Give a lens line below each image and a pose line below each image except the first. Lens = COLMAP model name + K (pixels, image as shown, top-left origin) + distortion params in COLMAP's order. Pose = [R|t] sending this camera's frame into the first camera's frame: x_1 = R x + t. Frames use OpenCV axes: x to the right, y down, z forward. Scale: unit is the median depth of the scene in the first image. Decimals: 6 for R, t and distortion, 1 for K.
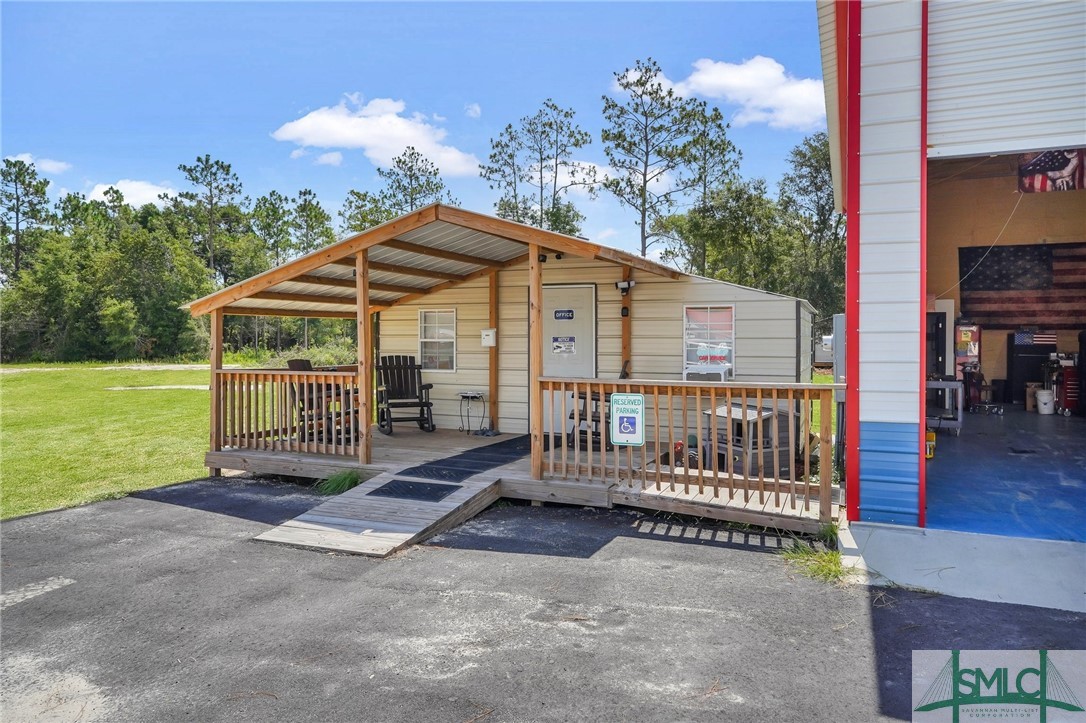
lens RADIAL K [[719.6, 0, 528.5], [0, 719.6, 359.0], [0, 0, 1]] dist [-0.008343, 0.010706]
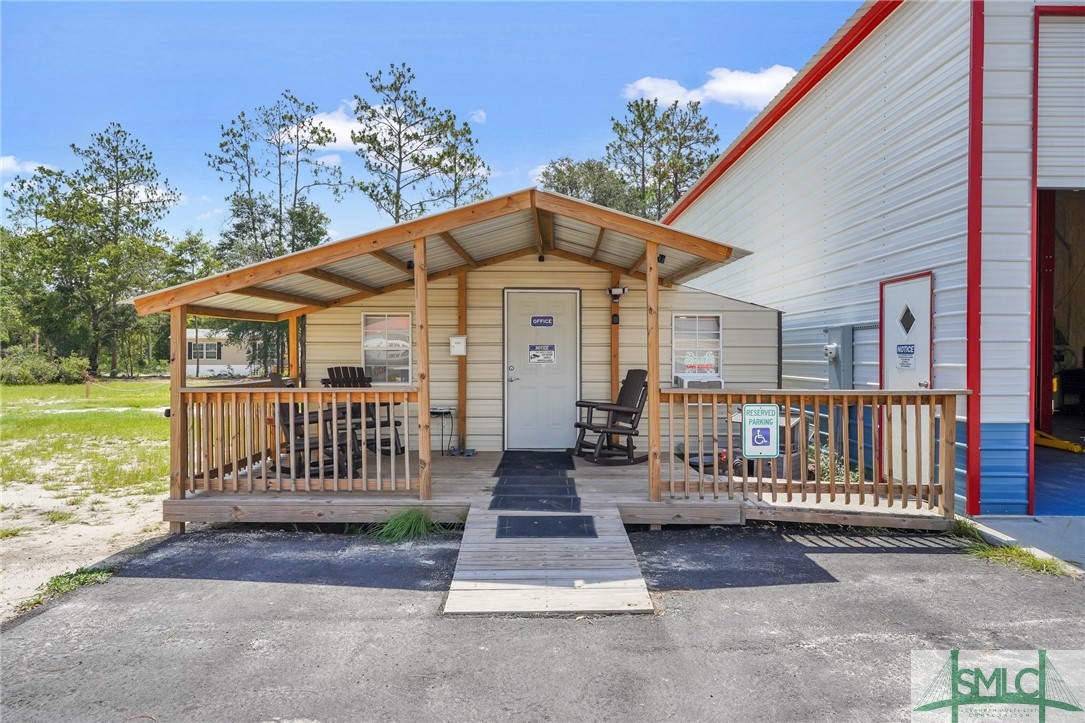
lens RADIAL K [[719.0, 0, 534.6], [0, 719.0, 359.5], [0, 0, 1]] dist [-0.008343, 0.010706]
pose [[0.916851, -0.004975, 0.399198, -0.318832], [0.009902, 0.999898, -0.010280, -0.002394], [-0.399106, 0.013378, 0.916807, 0.148010]]
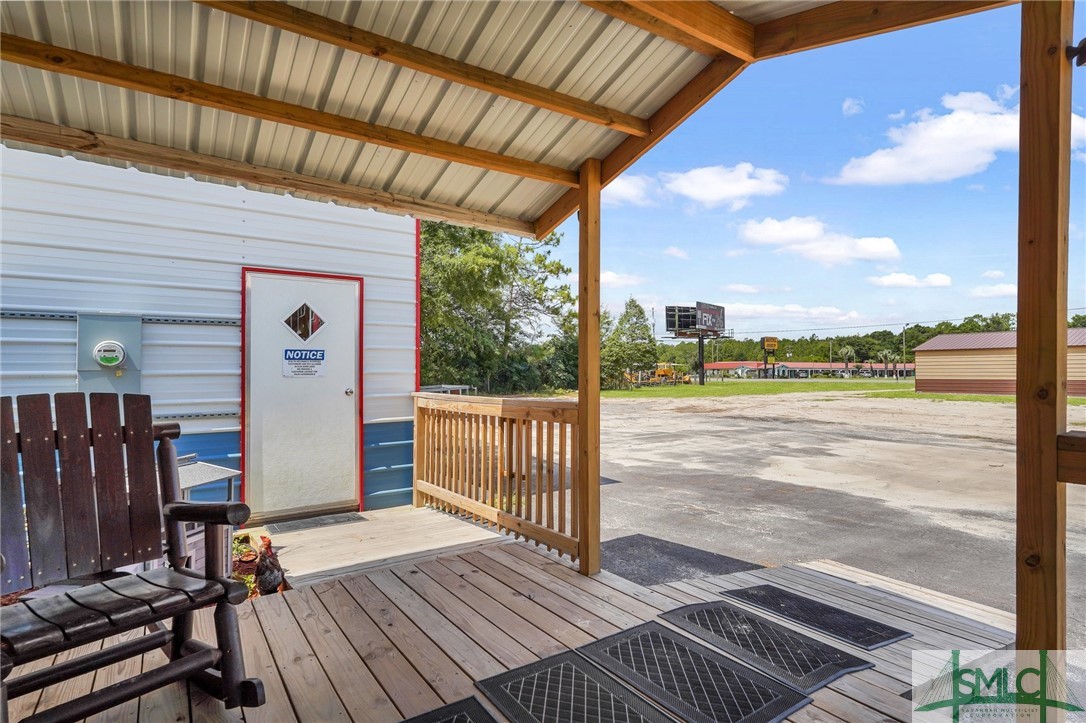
lens RADIAL K [[541.6, 0, 536.6], [0, 541.6, 366.5], [0, 0, 1]] dist [-0.002966, 0.000175]
pose [[-0.850298, 0.004416, 0.526283, -0.125752], [0.009290, 0.999935, 0.006619, -0.007330], [-0.526220, 0.010518, -0.850284, 0.922388]]
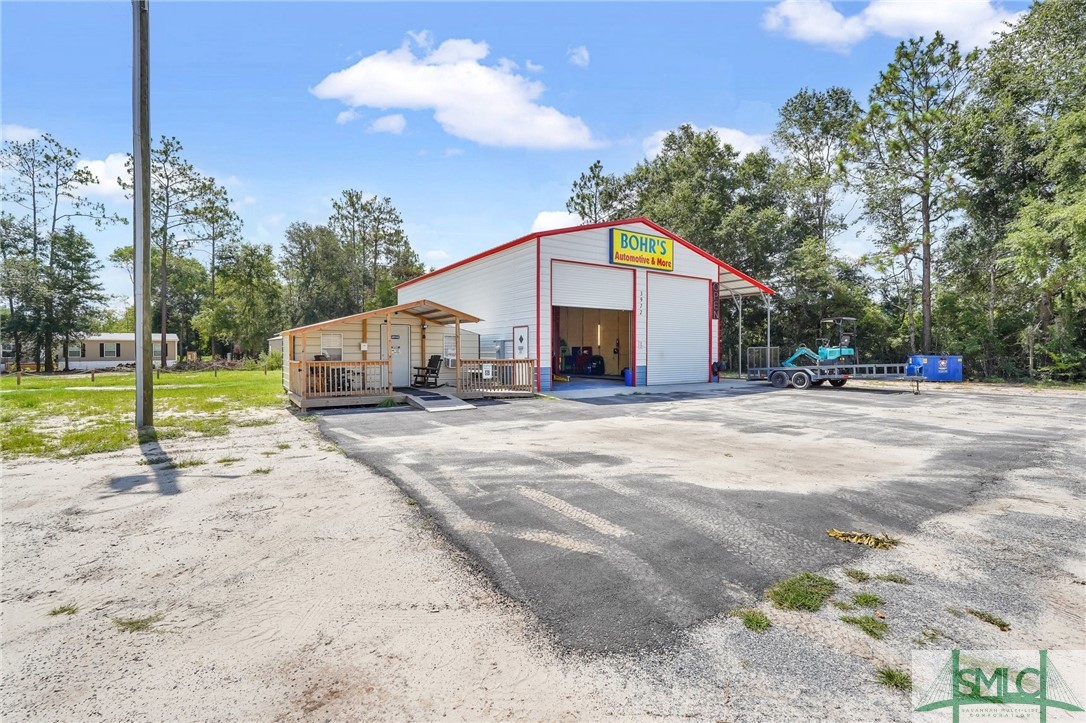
lens RADIAL K [[484.6, 0, 538.9], [0, 484.6, 354.8], [0, 0, 1]] dist [-0.014102, 0.005420]
pose [[0.561936, -0.010583, 0.827113, -0.980644], [0.021864, 0.999759, -0.002063, 0.011224], [-0.826892, 0.019244, 0.562032, -0.291395]]
